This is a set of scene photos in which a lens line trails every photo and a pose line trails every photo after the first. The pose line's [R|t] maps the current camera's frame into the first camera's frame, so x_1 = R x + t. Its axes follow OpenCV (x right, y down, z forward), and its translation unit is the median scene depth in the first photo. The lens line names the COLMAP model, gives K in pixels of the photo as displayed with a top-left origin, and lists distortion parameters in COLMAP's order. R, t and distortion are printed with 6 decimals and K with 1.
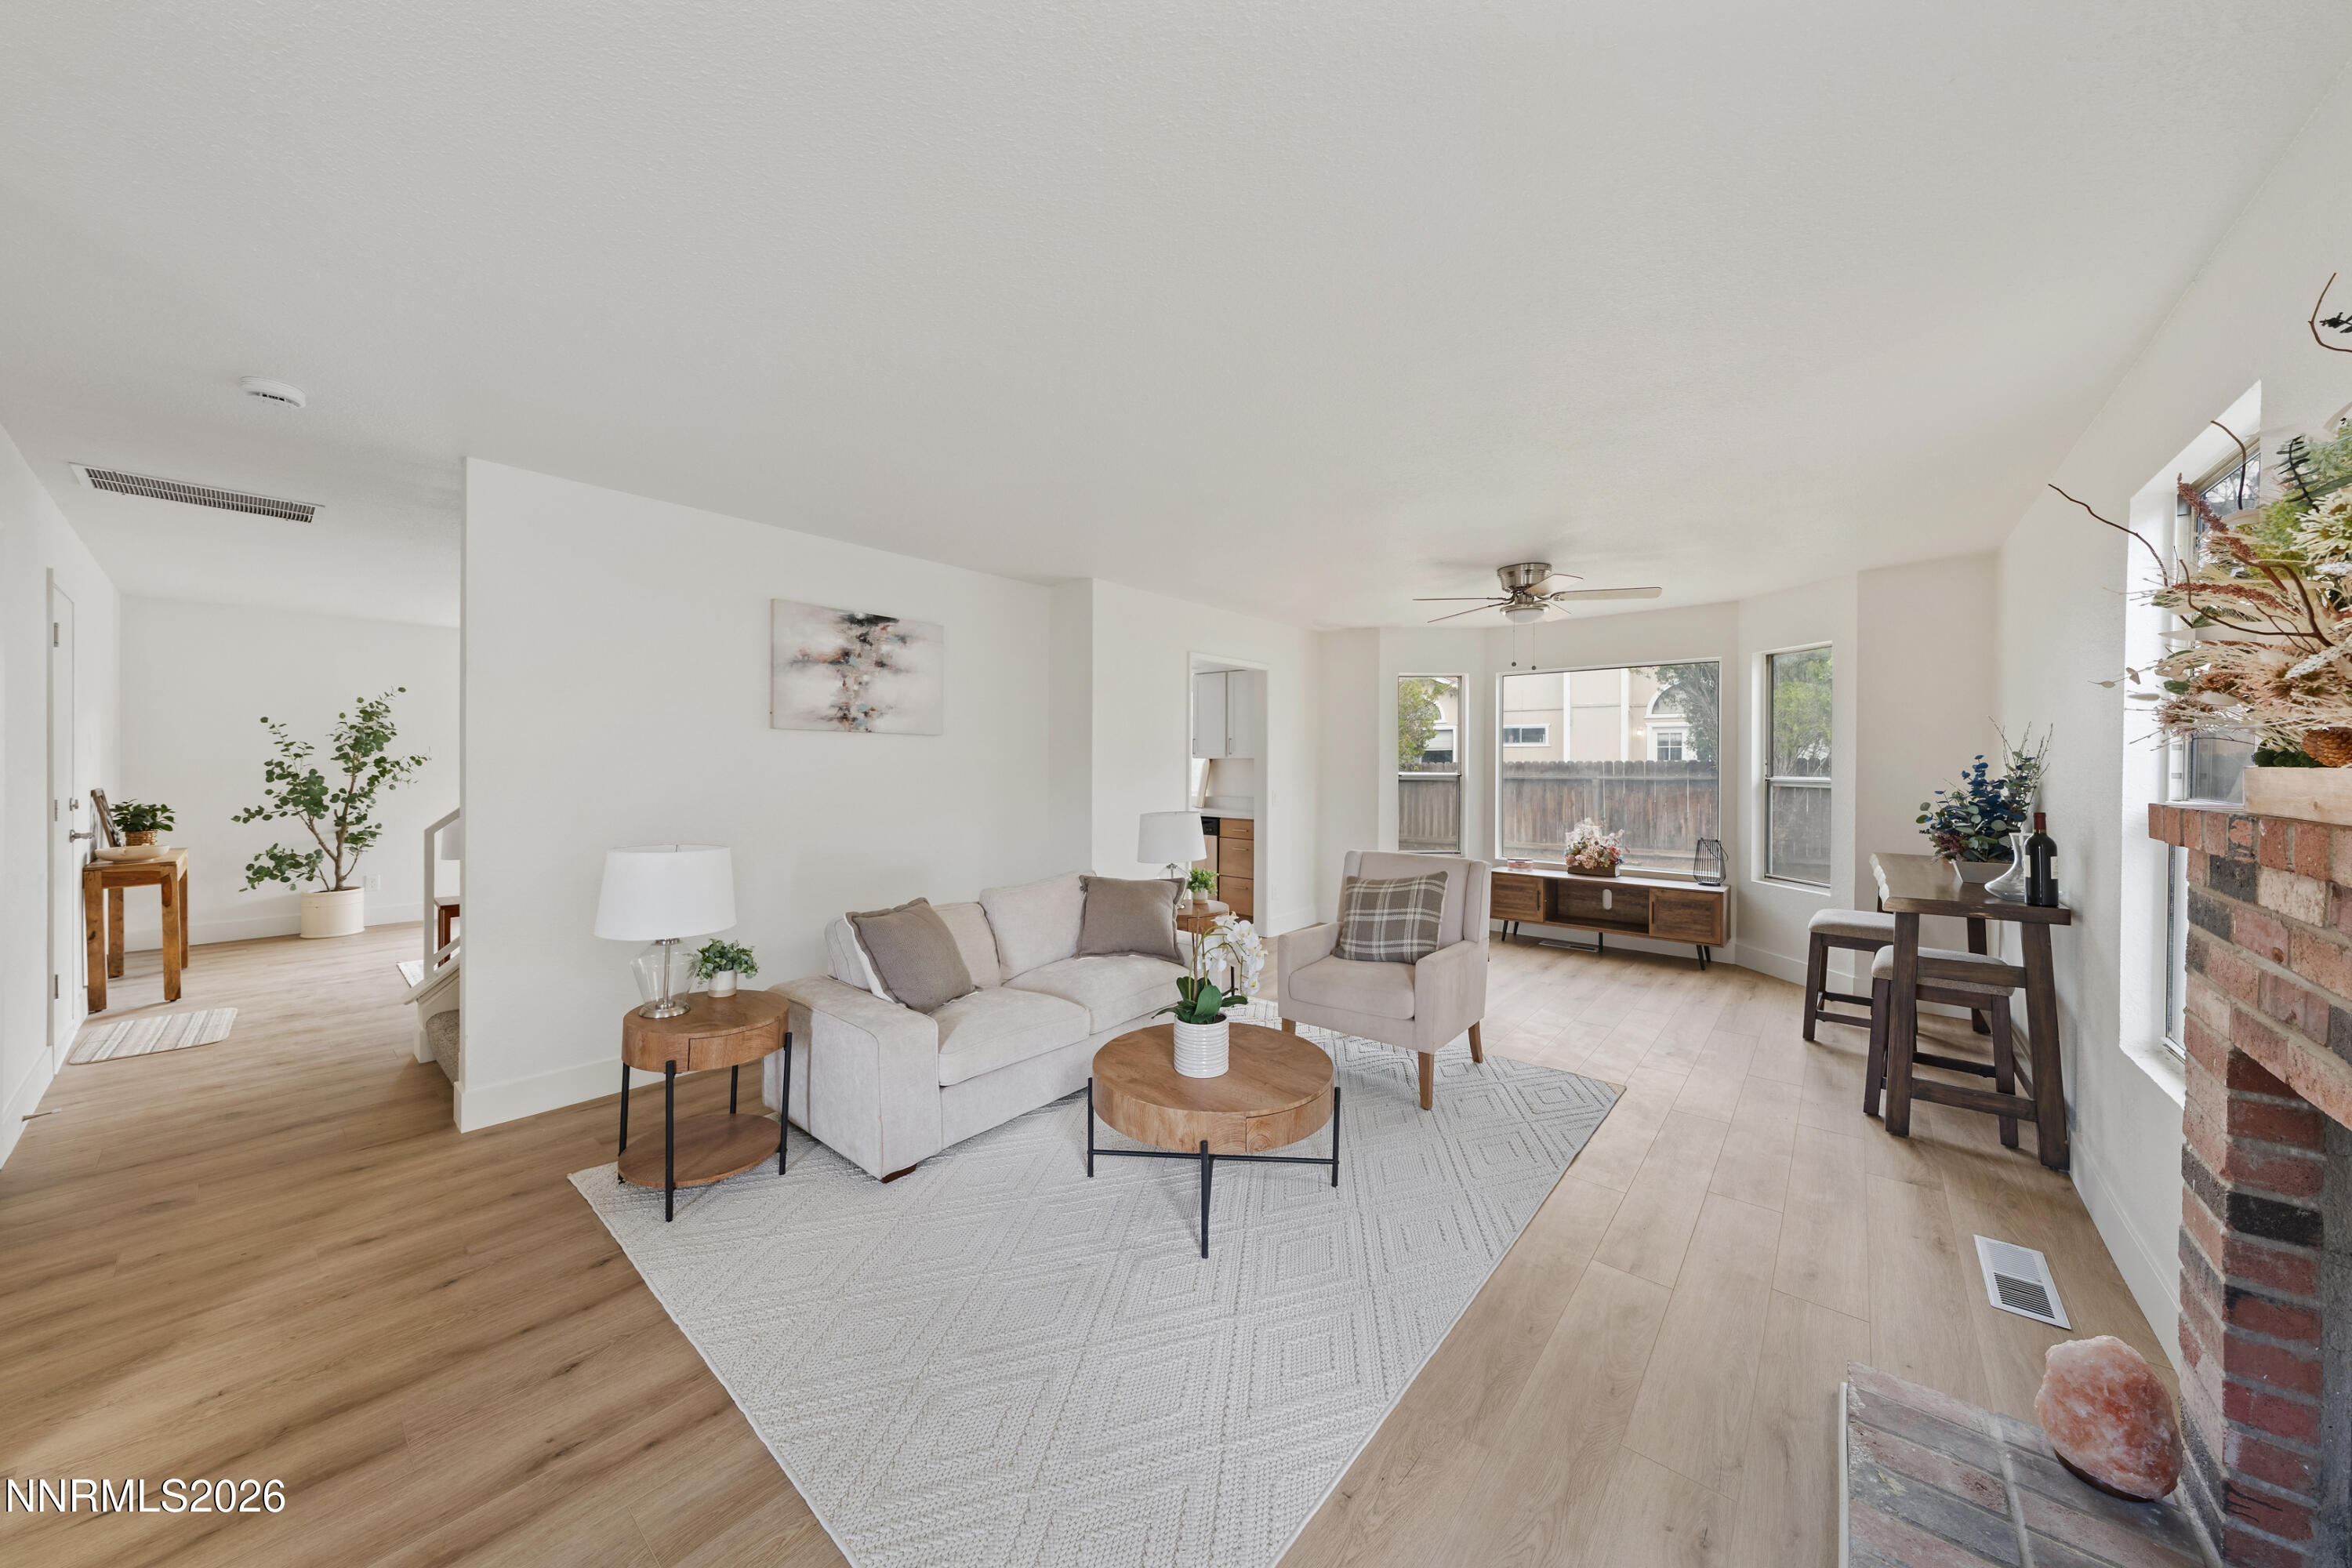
lens RADIAL K [[792.1, 0, 1168.4], [0, 792.1, 772.4], [0, 0, 1]] dist [-0.000649, -0.000431]
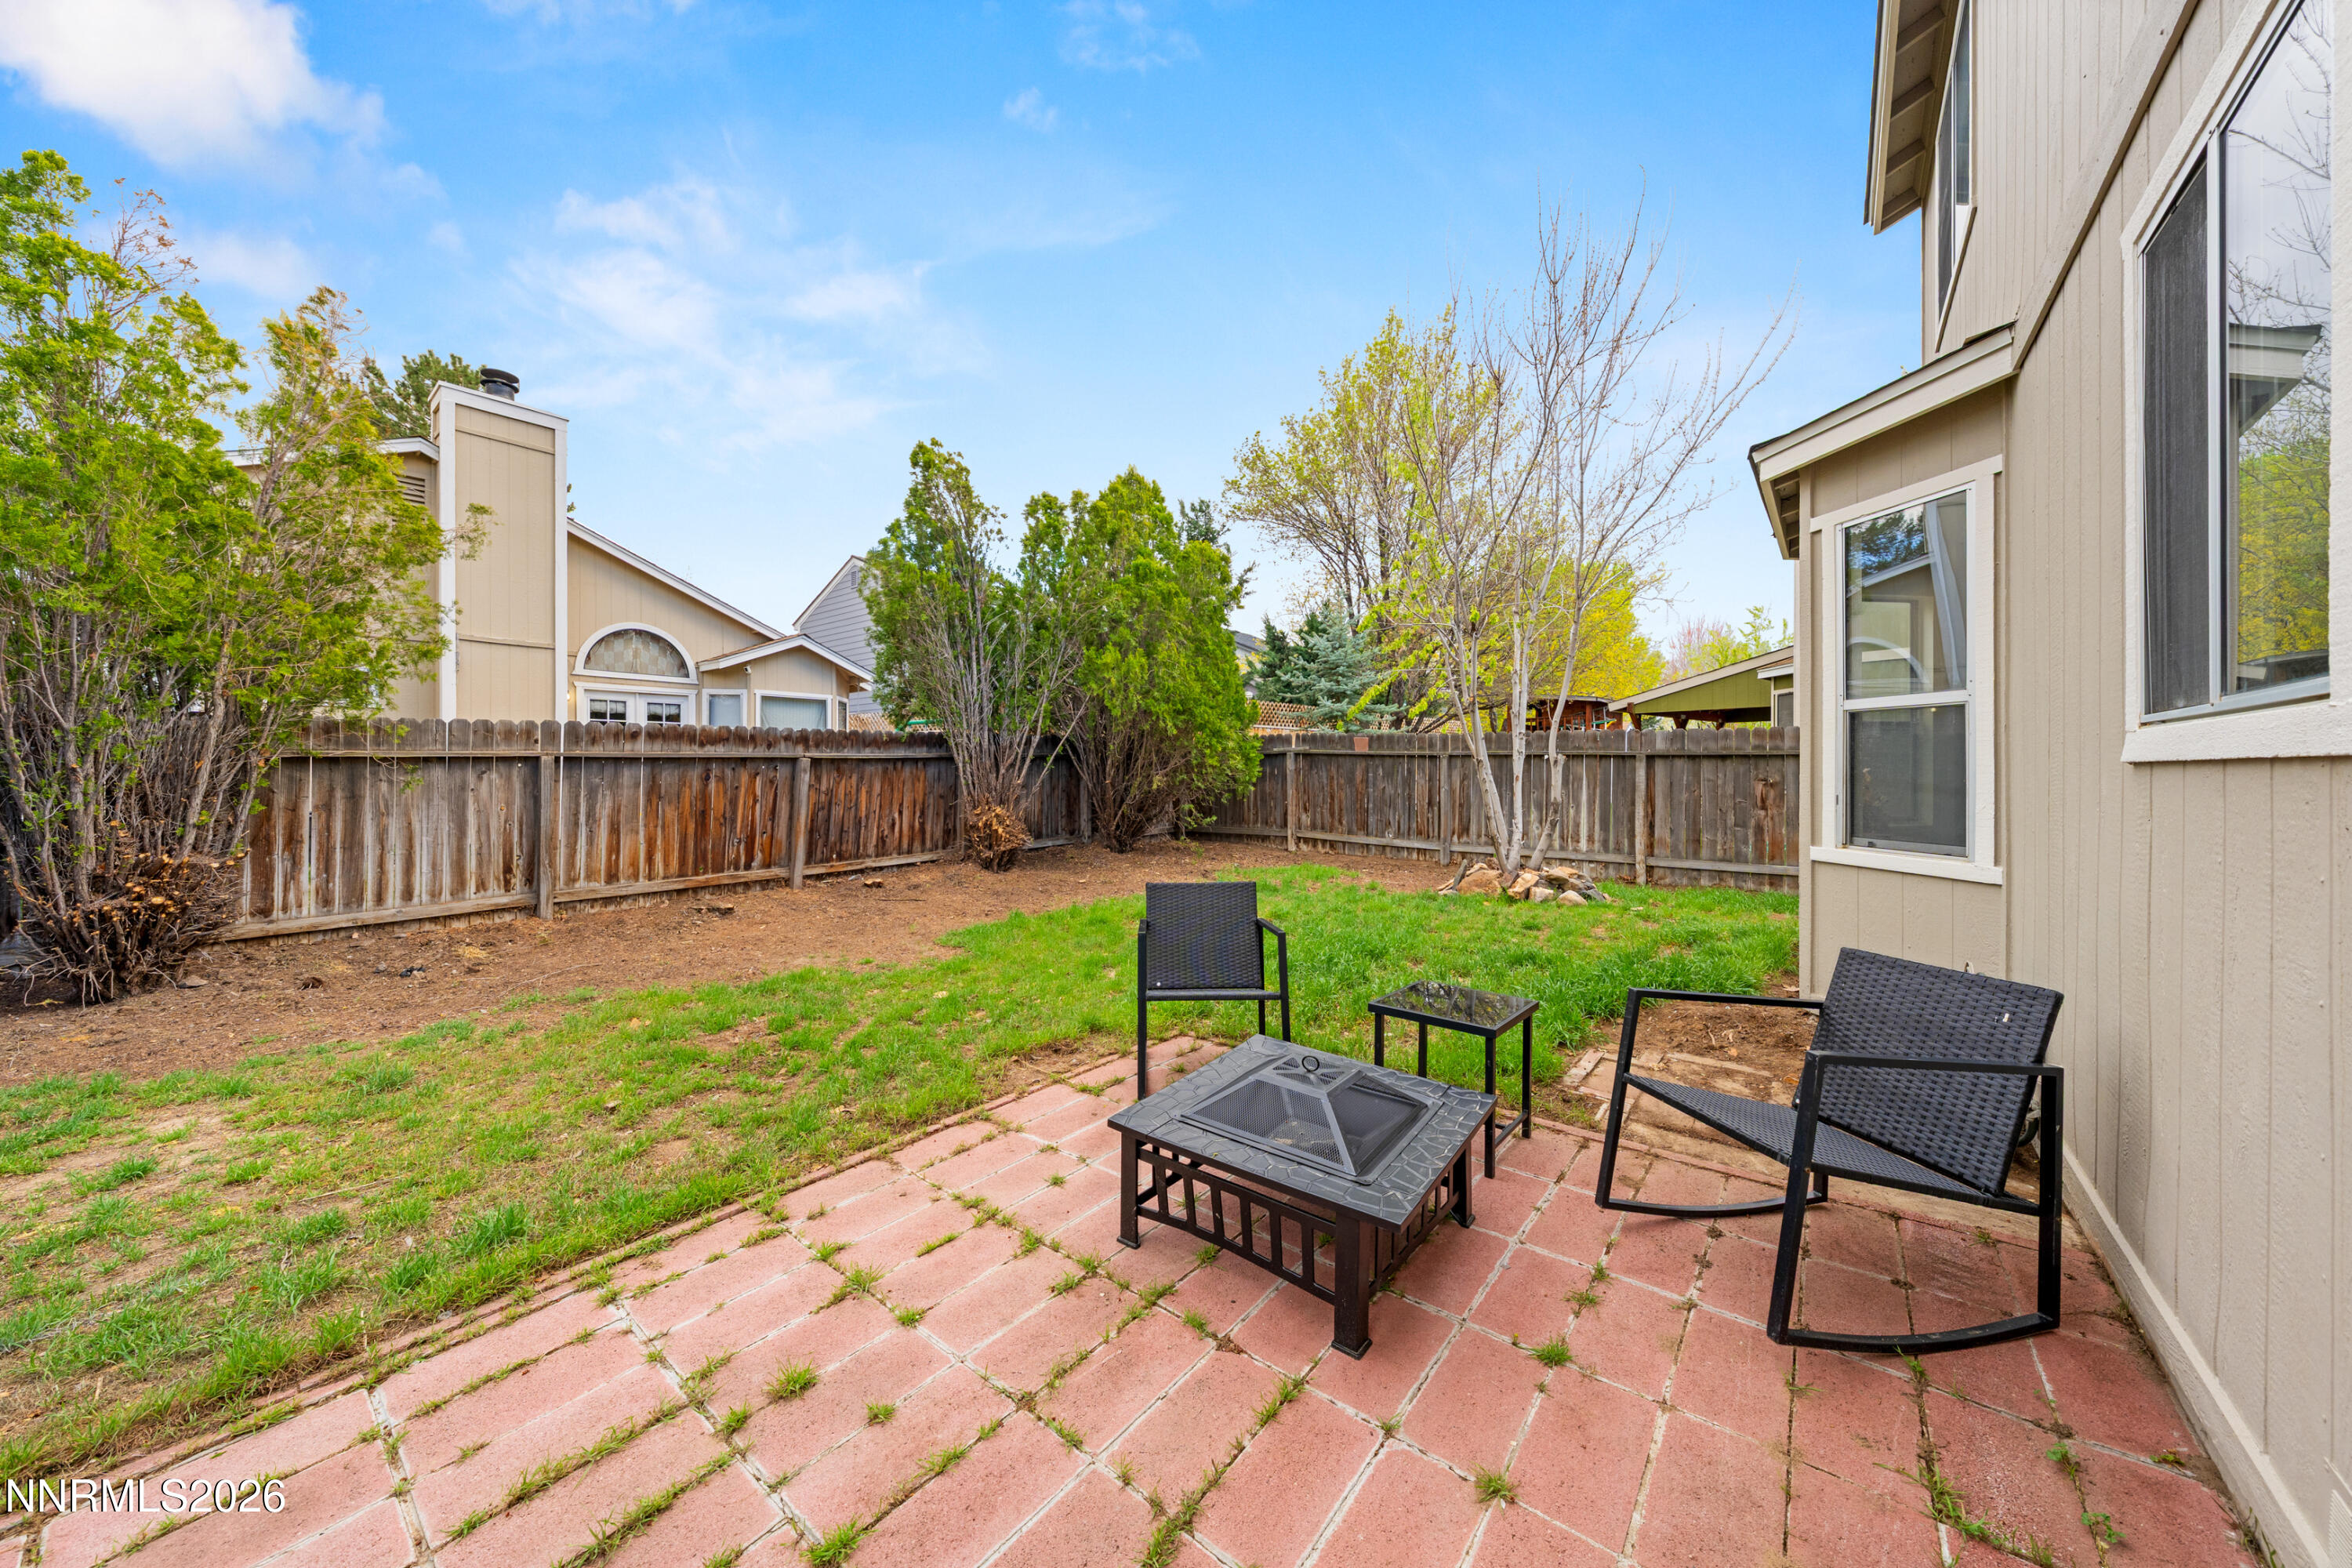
lens RADIAL K [[792.1, 0, 1169.6], [0, 792.1, 773.4], [0, 0, 1]] dist [-0.000649, -0.000431]
pose [[-0.023916, -0.003353, 0.999708, -0.202591], [0.013100, 0.999907, 0.003667, 0.052962], [-0.999628, 0.013184, -0.023869, 1.709216]]
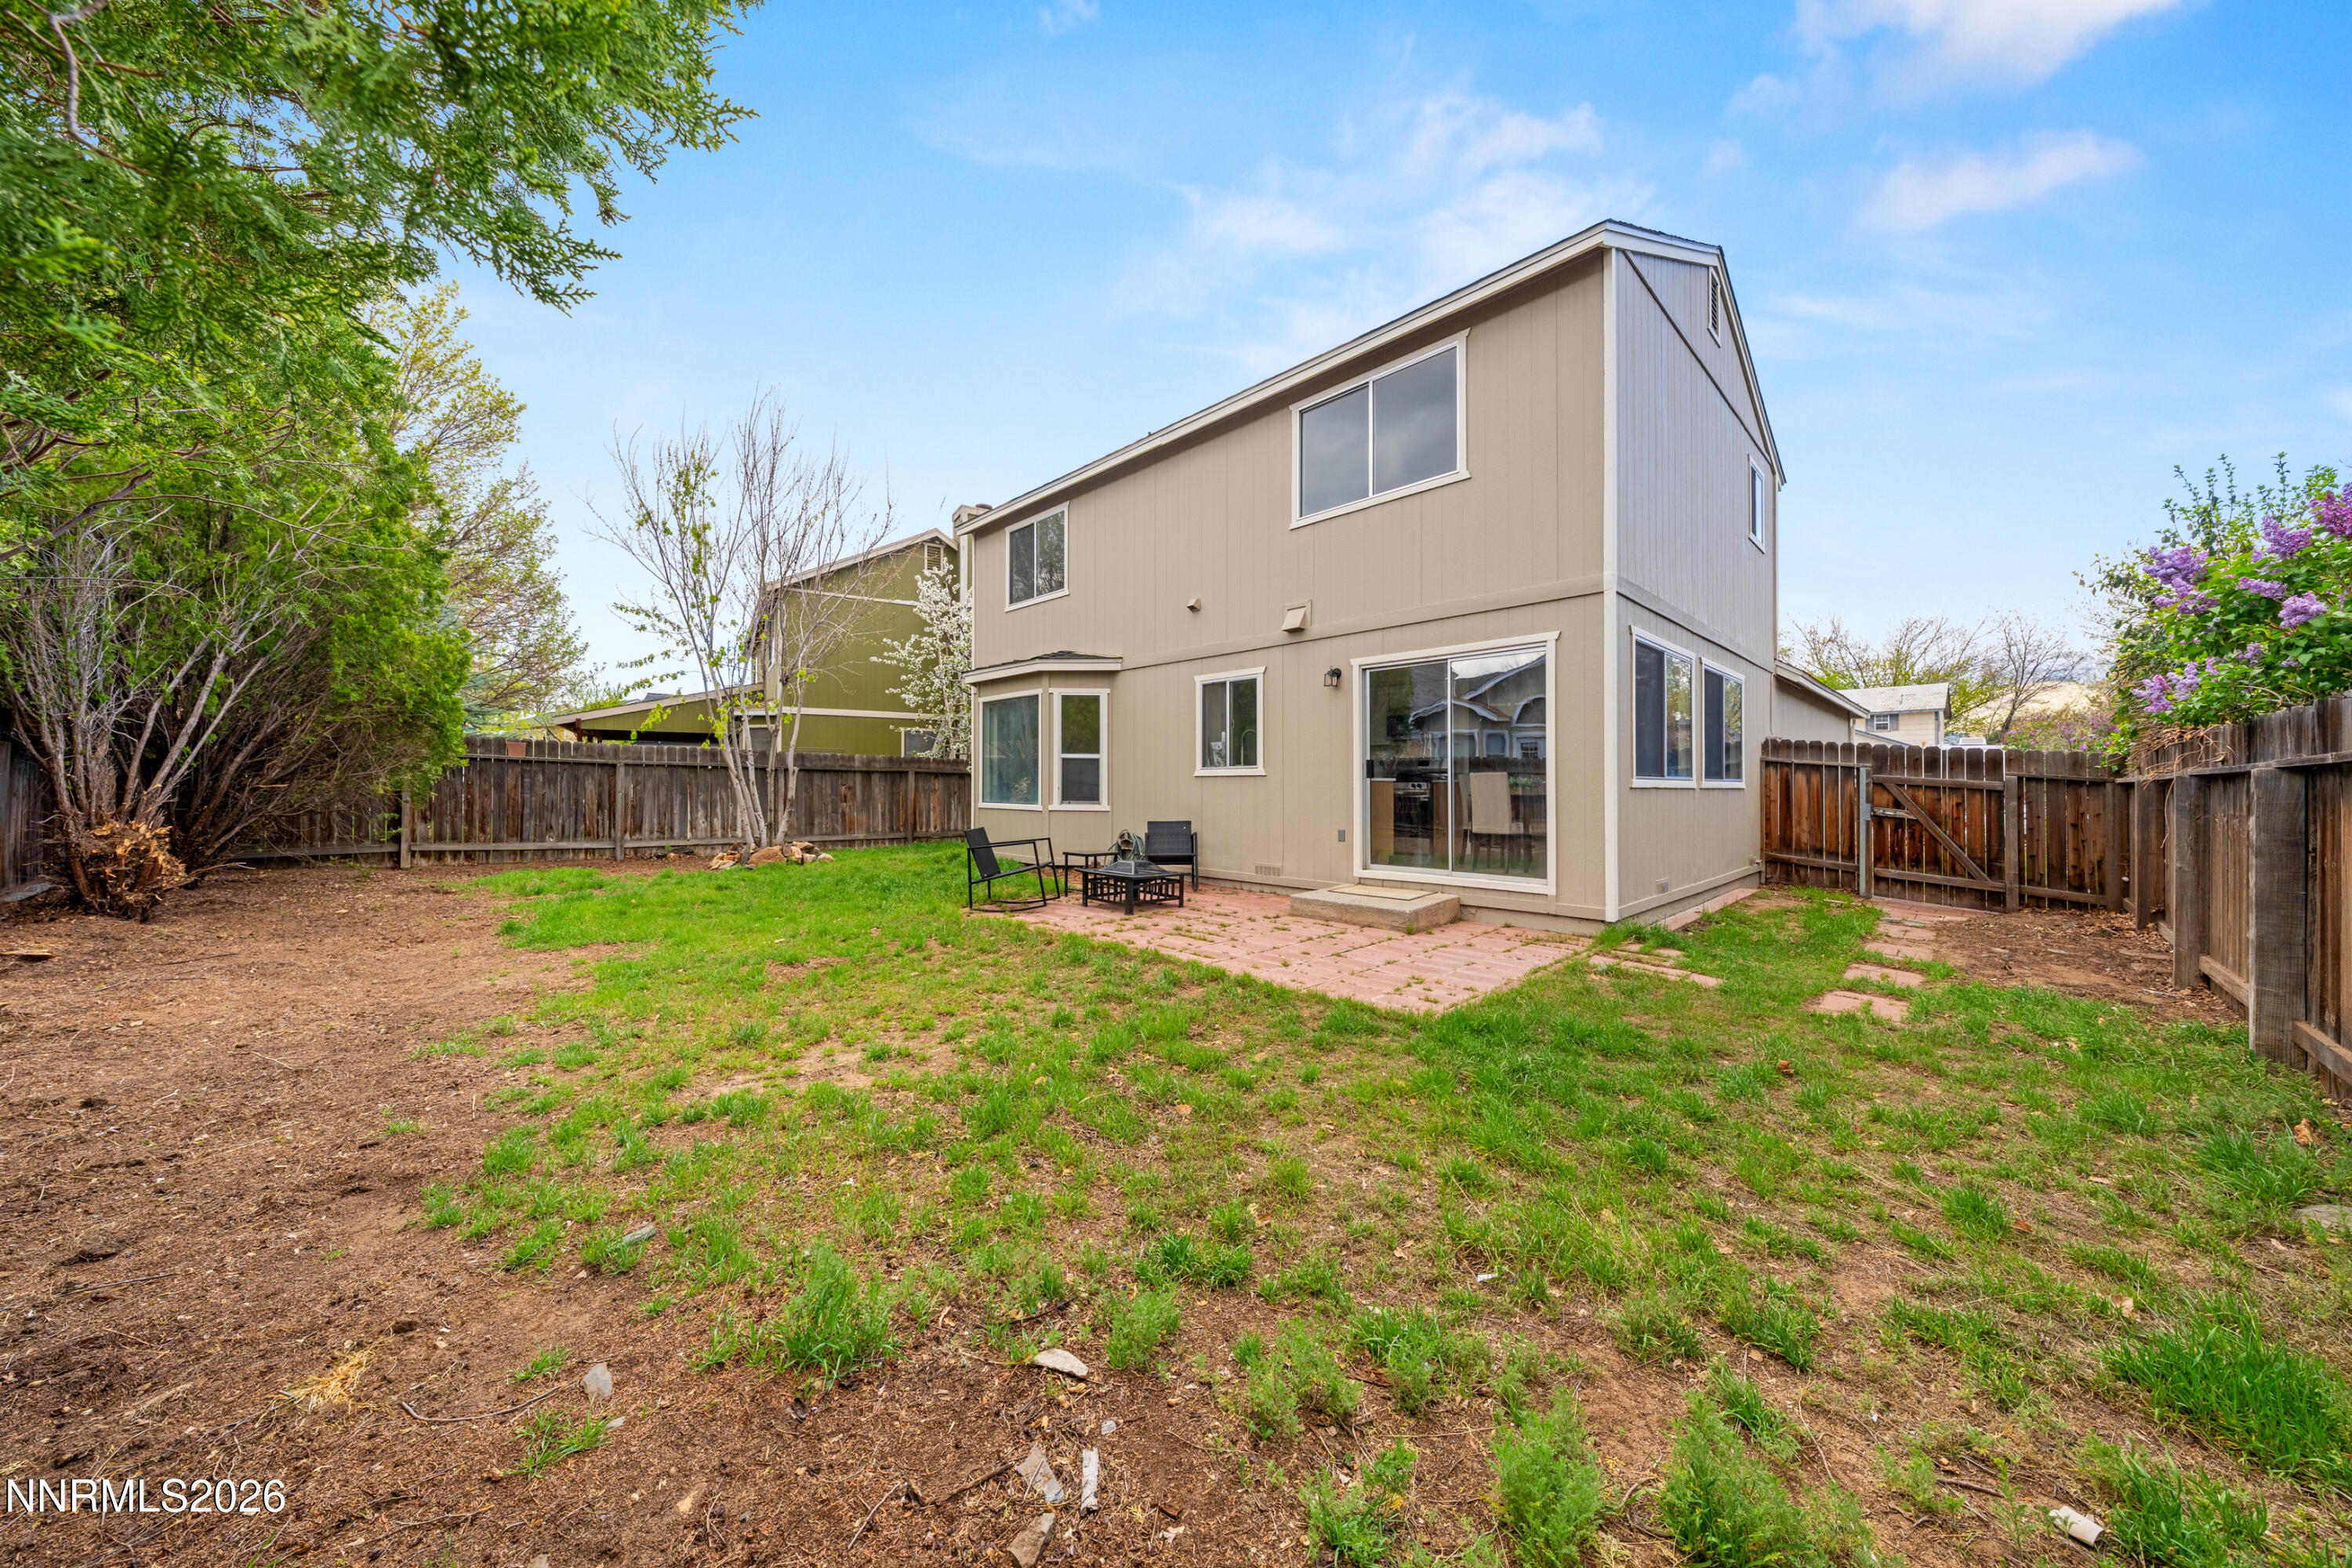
lens RADIAL K [[792.1, 0, 1170.8], [0, 792.1, 787.8], [0, 0, 1]] dist [-0.000649, -0.000431]
pose [[-0.995249, -0.004813, 0.097248, -0.010357], [-0.003670, 0.999922, 0.011922, 0.060973], [-0.097298, 0.011508, -0.995189, 2.967435]]
